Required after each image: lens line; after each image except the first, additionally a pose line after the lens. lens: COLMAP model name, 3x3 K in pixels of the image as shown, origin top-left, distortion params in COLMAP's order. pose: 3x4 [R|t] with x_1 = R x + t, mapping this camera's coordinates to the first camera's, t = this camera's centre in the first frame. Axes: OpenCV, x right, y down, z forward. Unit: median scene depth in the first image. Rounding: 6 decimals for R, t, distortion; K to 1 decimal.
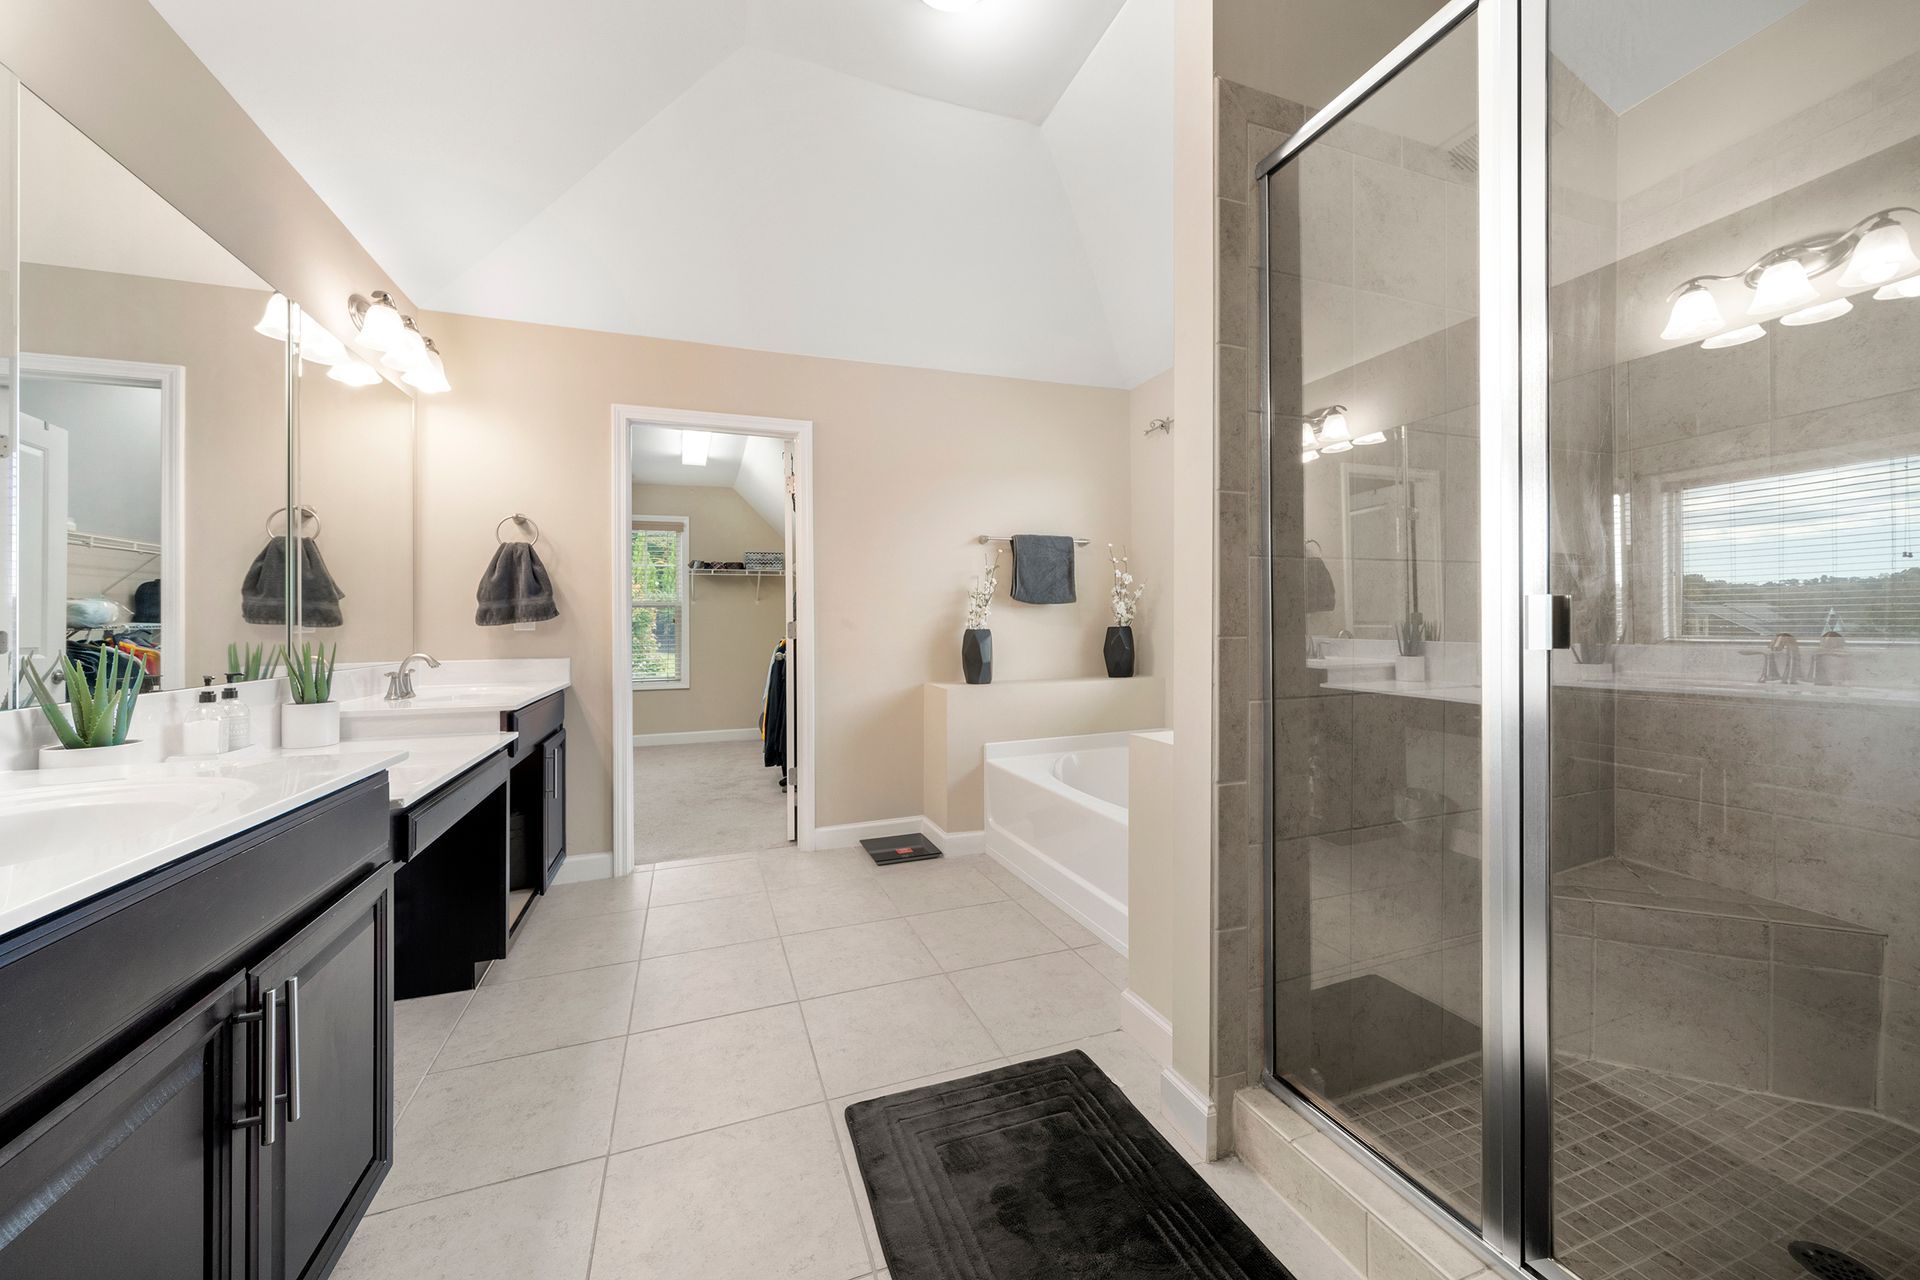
lens RADIAL K [[699.6, 0, 944.8], [0, 699.6, 616.1], [0, 0, 1]] dist [0.001059, 0.000153]
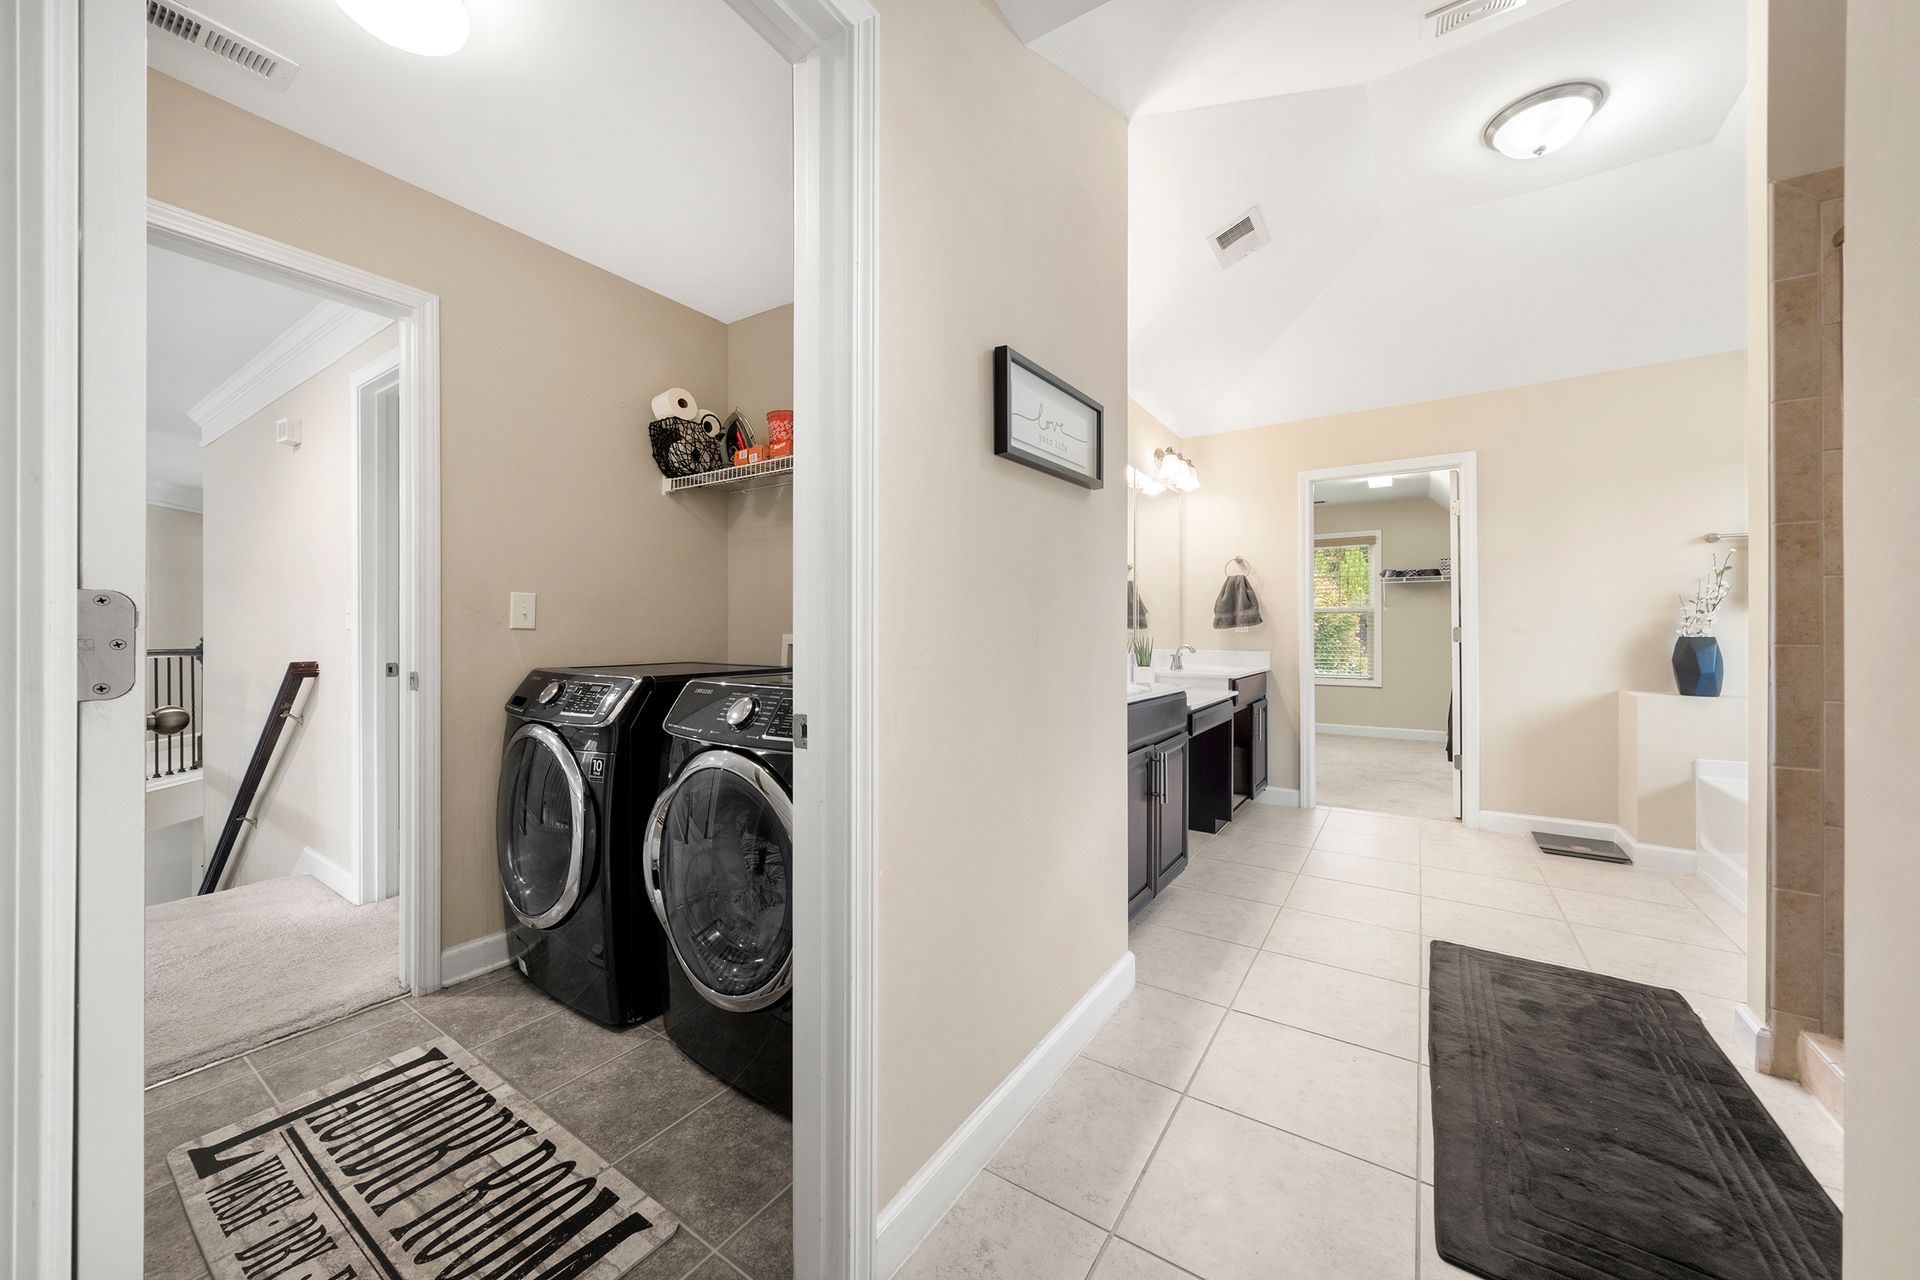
lens RADIAL K [[699.6, 0, 953.2], [0, 699.6, 625.6], [0, 0, 1]] dist [0.001059, 0.000153]
pose [[0.596835, 0.004949, -0.802349, 0.265062], [0.003186, 0.999958, 0.008537, -0.008940], [0.802358, -0.007652, 0.596795, -0.442514]]
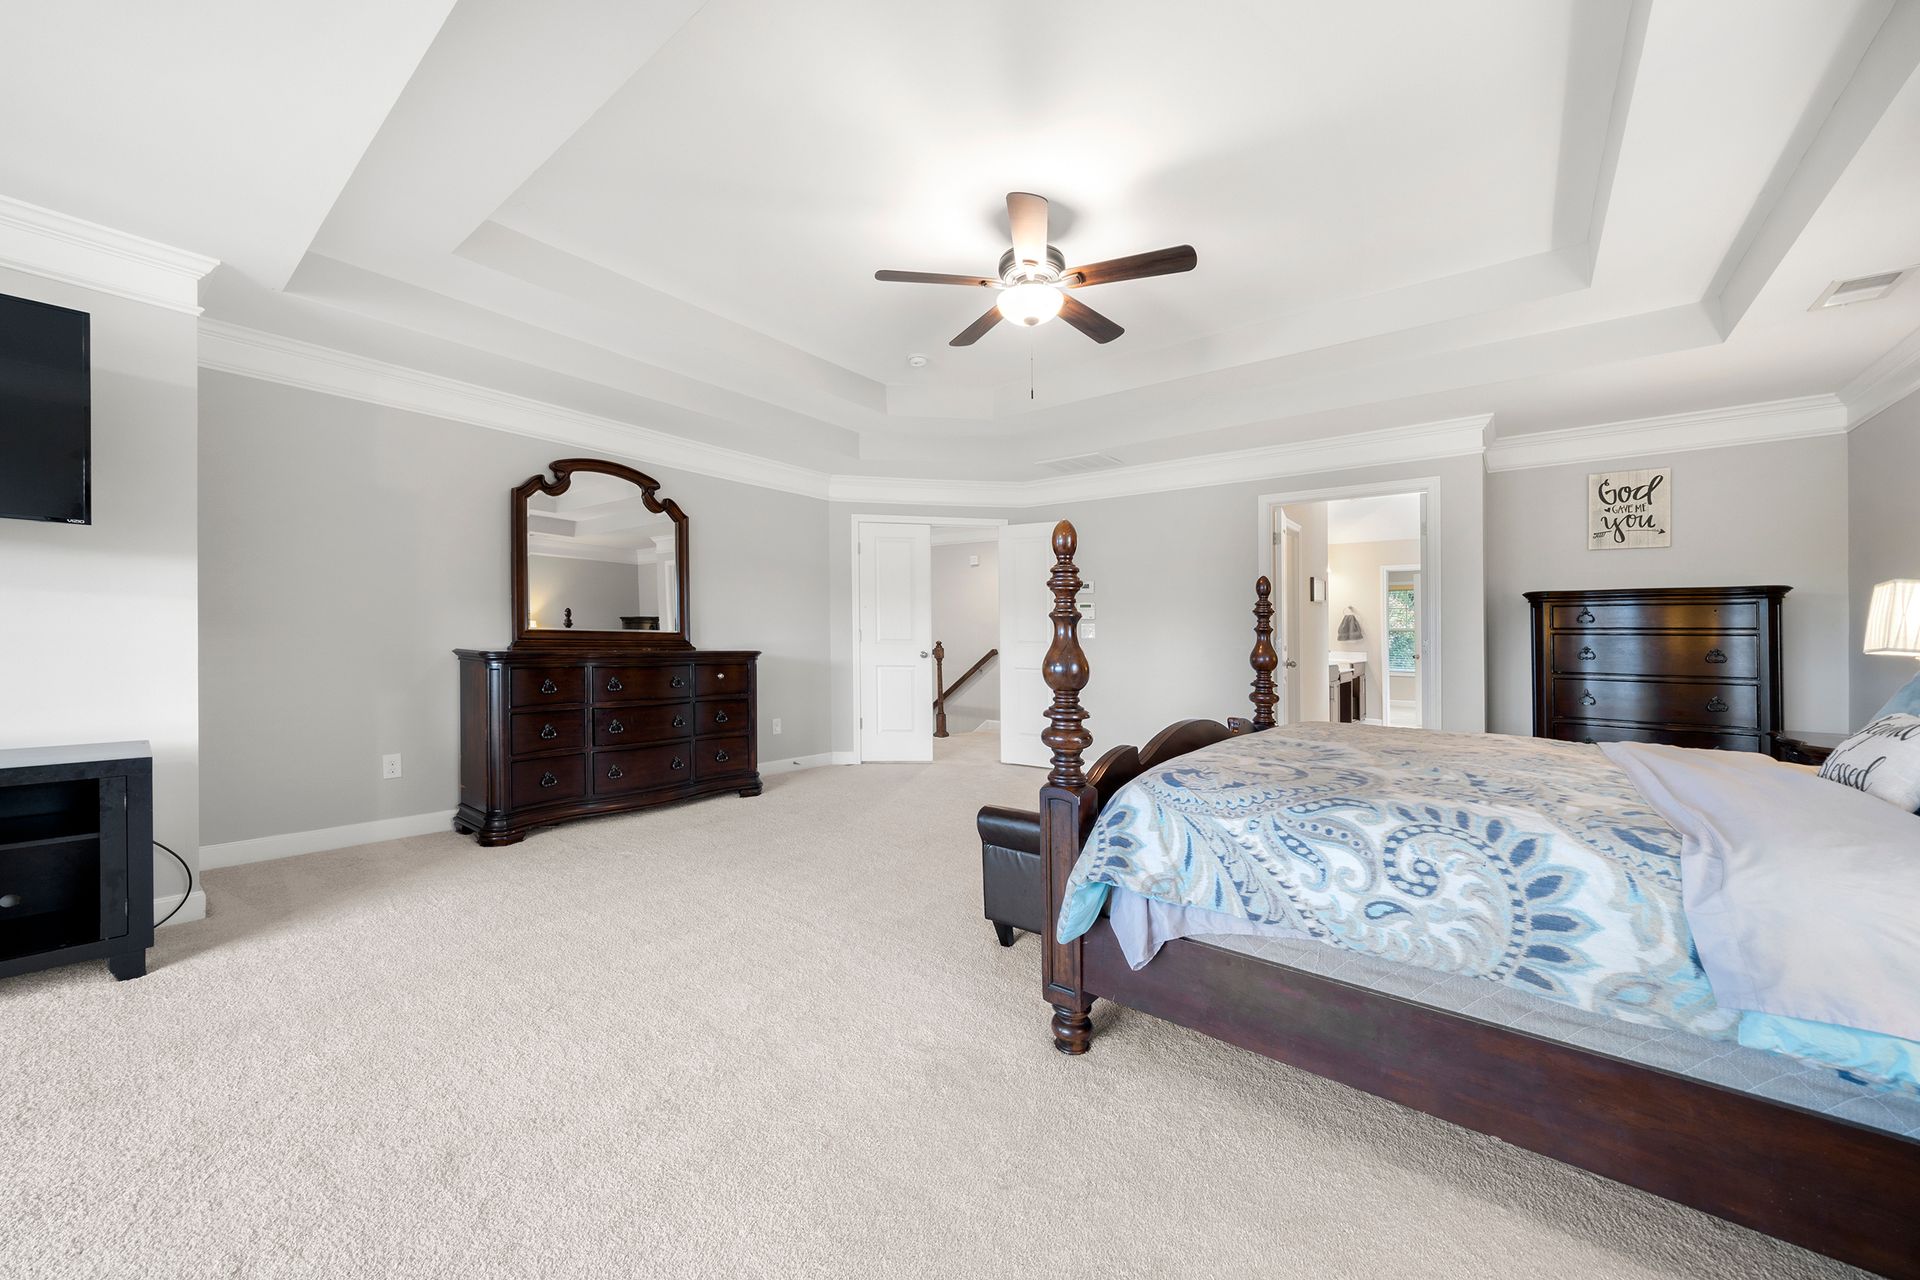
lens RADIAL K [[699.6, 0, 959.1], [0, 699.6, 629.4], [0, 0, 1]] dist [0.001059, 0.000153]
pose [[0.534539, -0.001155, -0.845143, 1.146062], [-0.000145, 0.999999, -0.001459, -0.035621], [0.845144, 0.000902, 0.534538, -2.237894]]
